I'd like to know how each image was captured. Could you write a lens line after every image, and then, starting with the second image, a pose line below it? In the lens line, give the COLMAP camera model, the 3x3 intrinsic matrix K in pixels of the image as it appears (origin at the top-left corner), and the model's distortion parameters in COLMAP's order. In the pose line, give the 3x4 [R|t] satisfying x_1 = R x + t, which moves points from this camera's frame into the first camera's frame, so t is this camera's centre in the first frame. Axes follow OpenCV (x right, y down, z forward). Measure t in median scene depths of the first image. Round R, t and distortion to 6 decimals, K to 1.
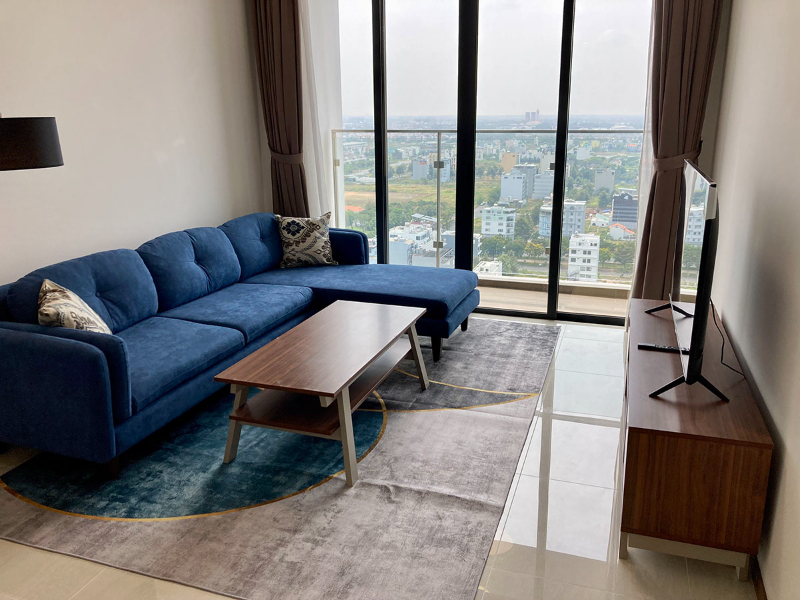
lens RADIAL K [[662.4, 0, 400.8], [0, 662.4, 299.8], [0, 0, 1]] dist [0.006595, 0.000117]
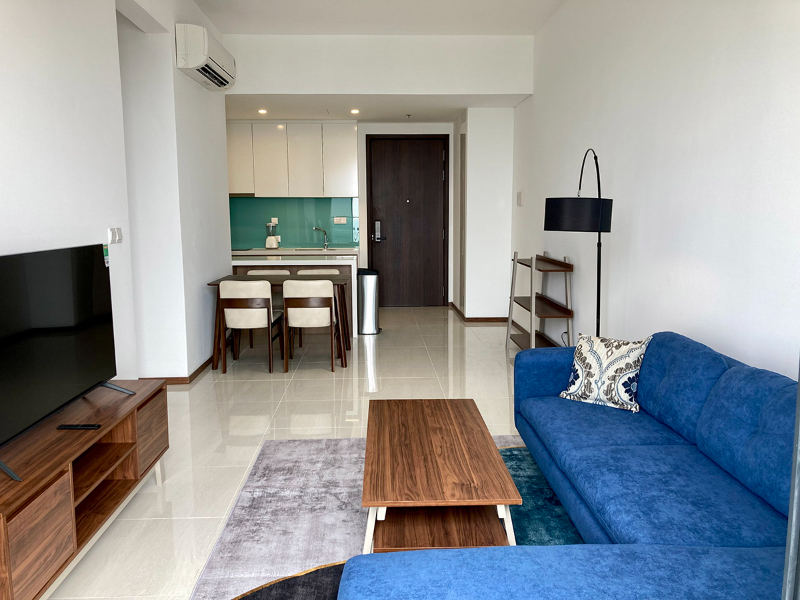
lens RADIAL K [[662.4, 0, 400.1], [0, 662.4, 298.9], [0, 0, 1]] dist [0.006595, 0.000117]
pose [[-0.934101, 0.061212, -0.351721, 0.274960], [-0.086571, 0.916949, 0.389500, -0.528123], [0.346352, 0.394281, -0.851224, 1.912289]]
